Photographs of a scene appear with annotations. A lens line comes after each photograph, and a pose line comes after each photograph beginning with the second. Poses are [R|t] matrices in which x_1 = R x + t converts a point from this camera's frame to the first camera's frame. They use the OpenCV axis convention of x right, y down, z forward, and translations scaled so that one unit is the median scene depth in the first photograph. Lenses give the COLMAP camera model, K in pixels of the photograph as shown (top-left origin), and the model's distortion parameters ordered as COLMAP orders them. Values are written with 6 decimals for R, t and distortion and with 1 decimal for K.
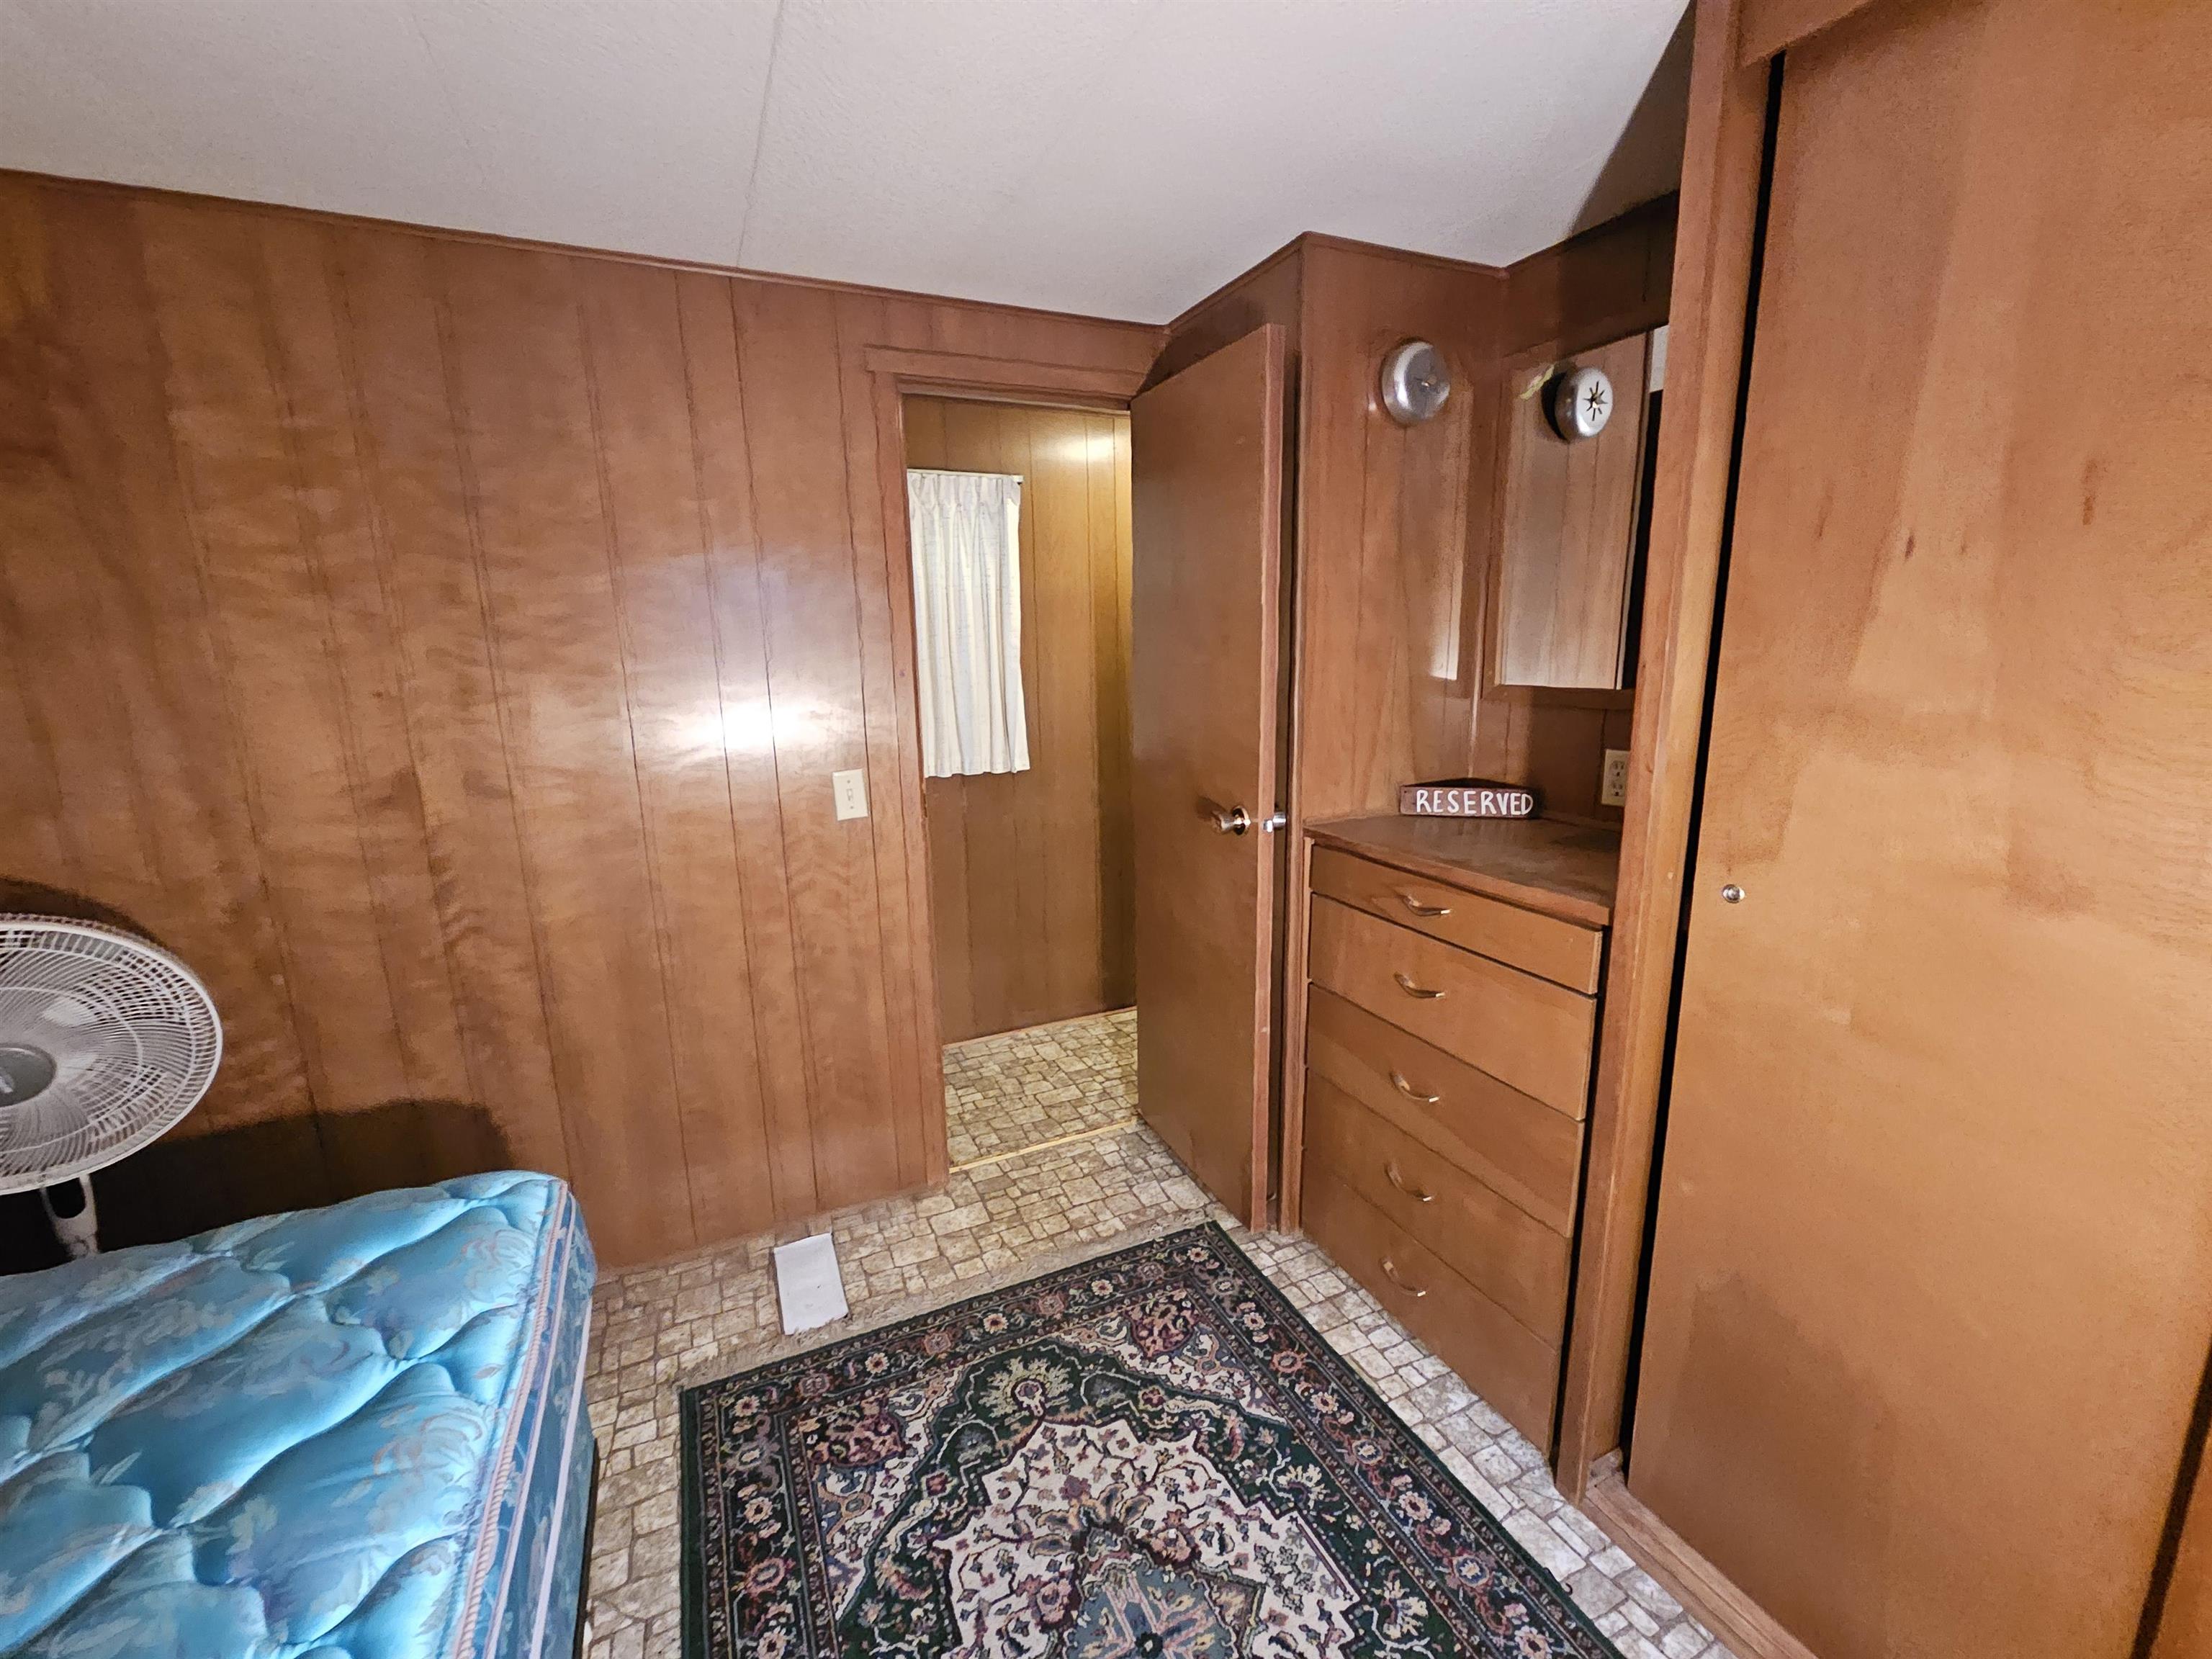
lens RADIAL K [[889.8, 0, 1098.2], [0, 889.8, 820.3], [0, 0, 1]] dist [-0.019025, -0.000393]
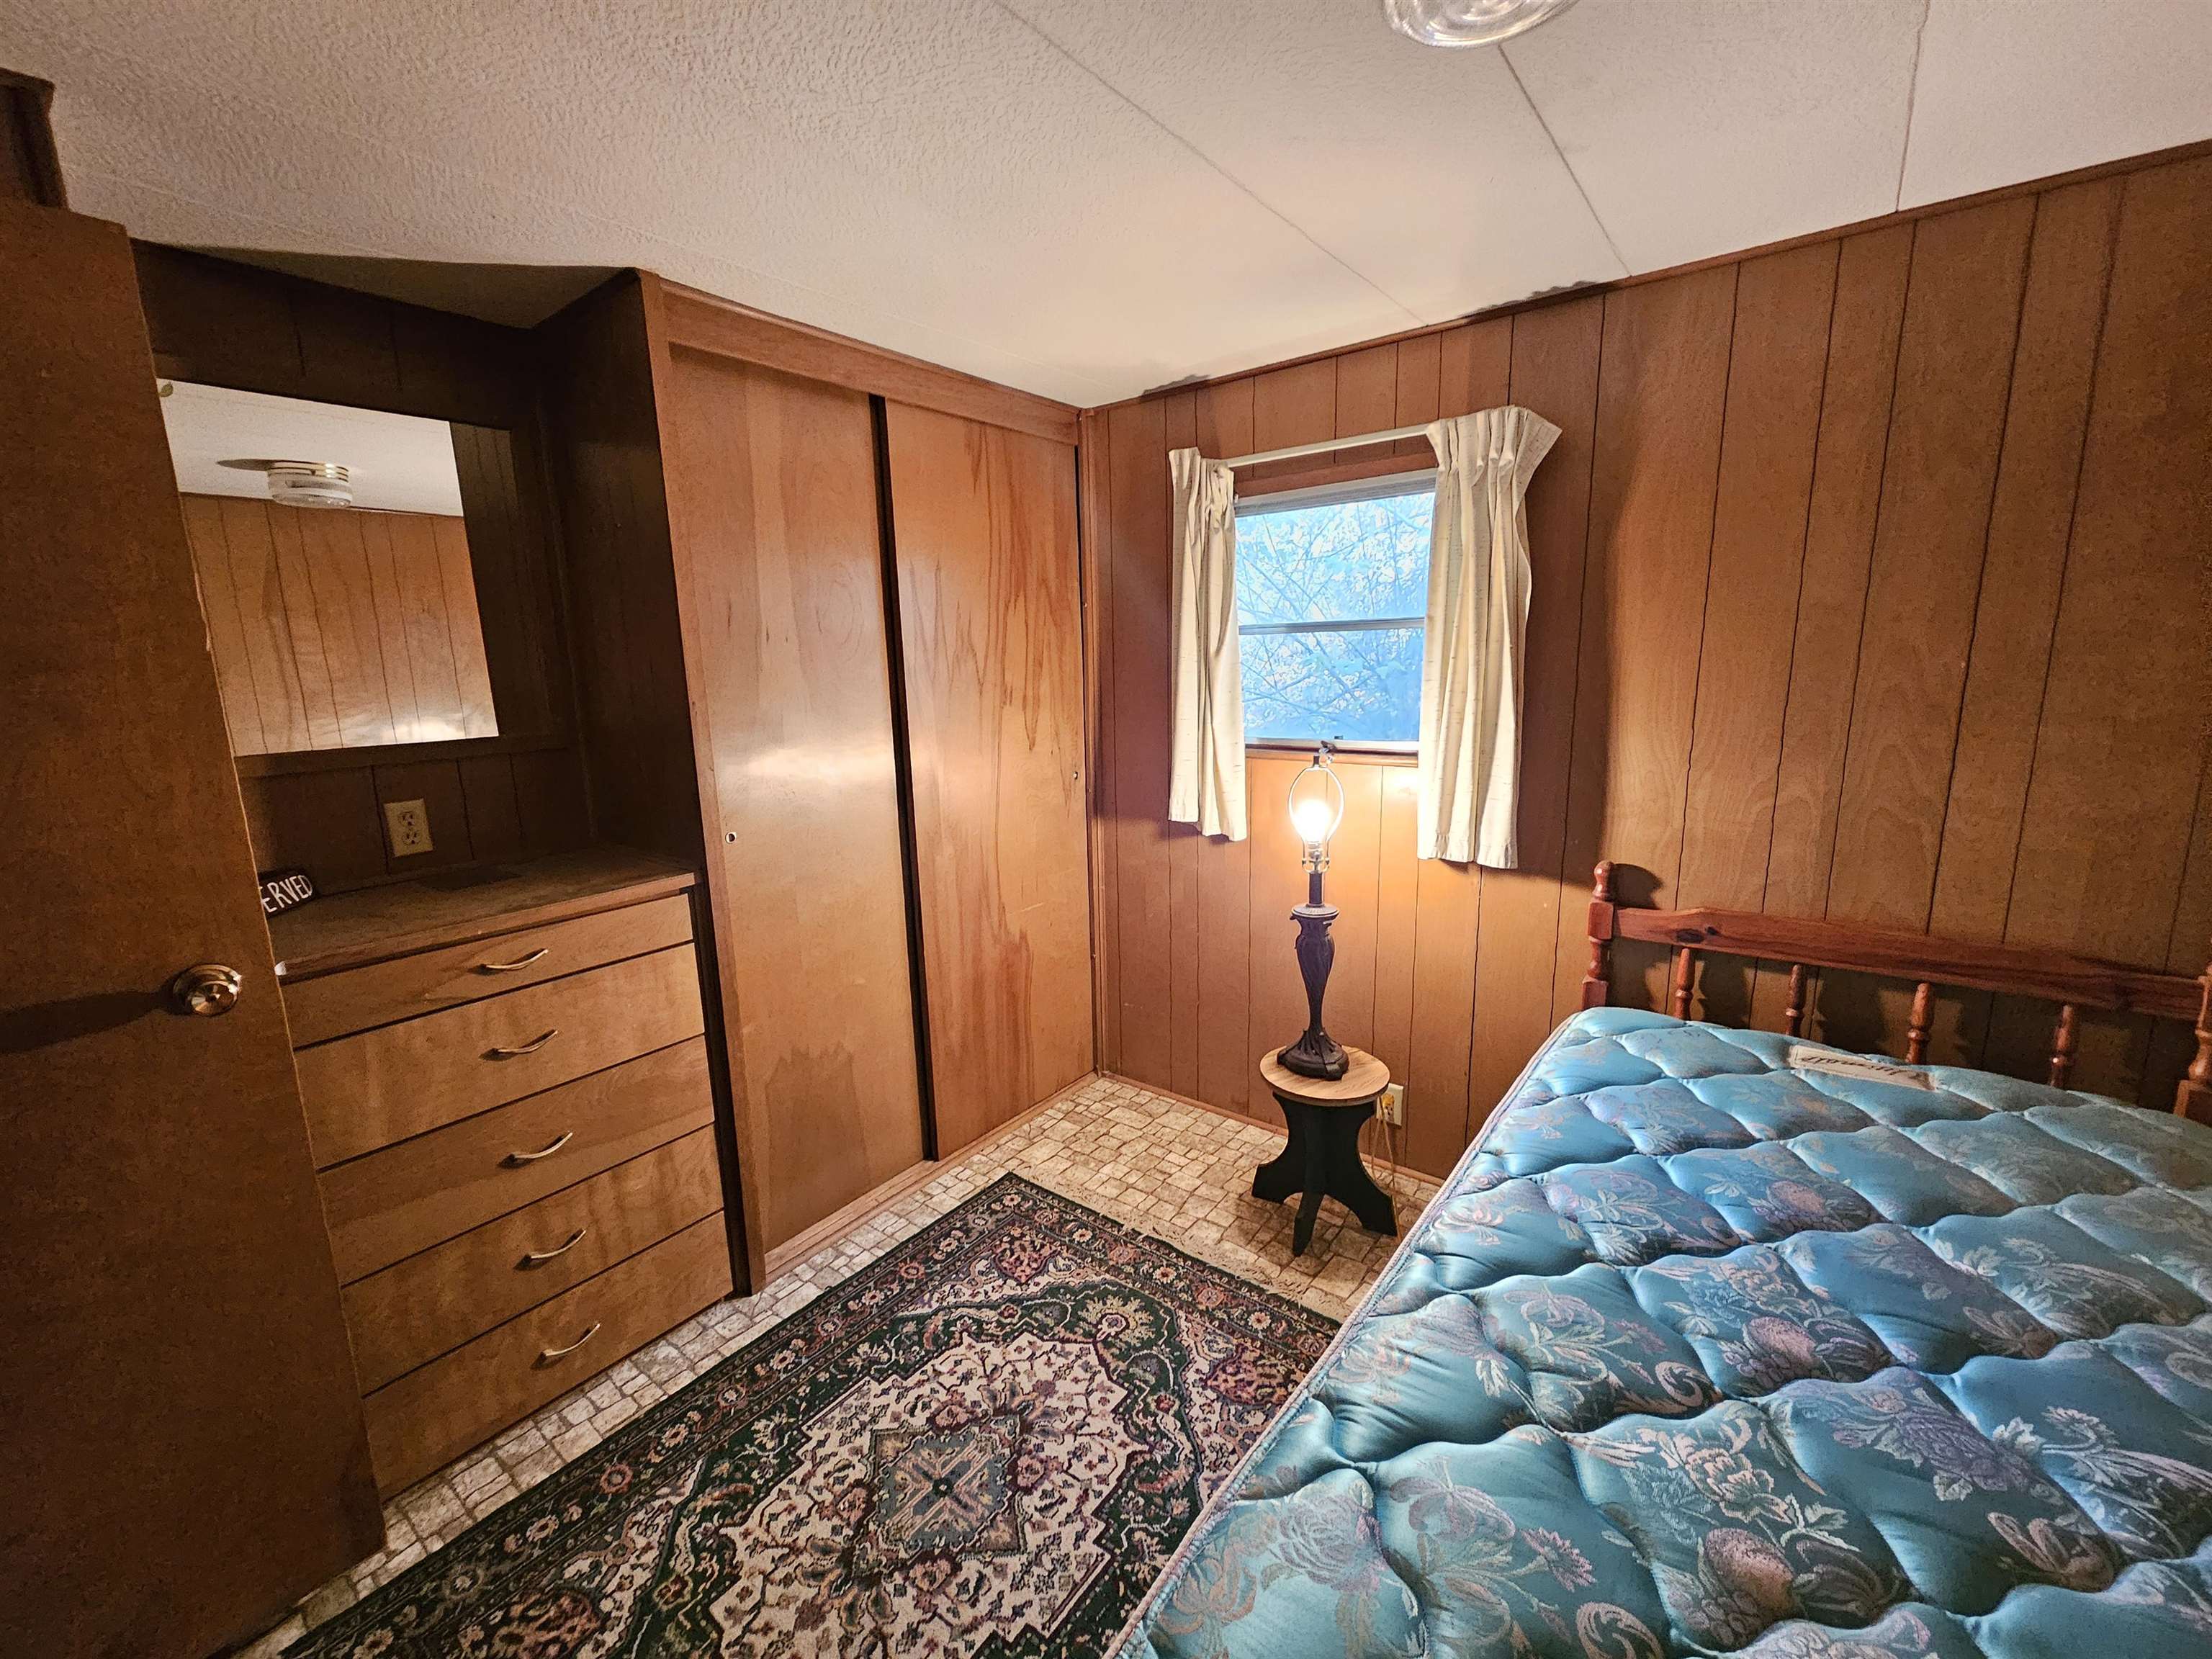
lens RADIAL K [[889.8, 0, 1098.2], [0, 889.8, 820.3], [0, 0, 1]] dist [-0.019025, -0.000393]
pose [[-0.458221, -0.133843, 0.878703, -0.897803], [0.205602, 0.945825, 0.251283, -0.192191], [-0.864732, 0.295806, -0.405878, 0.921791]]
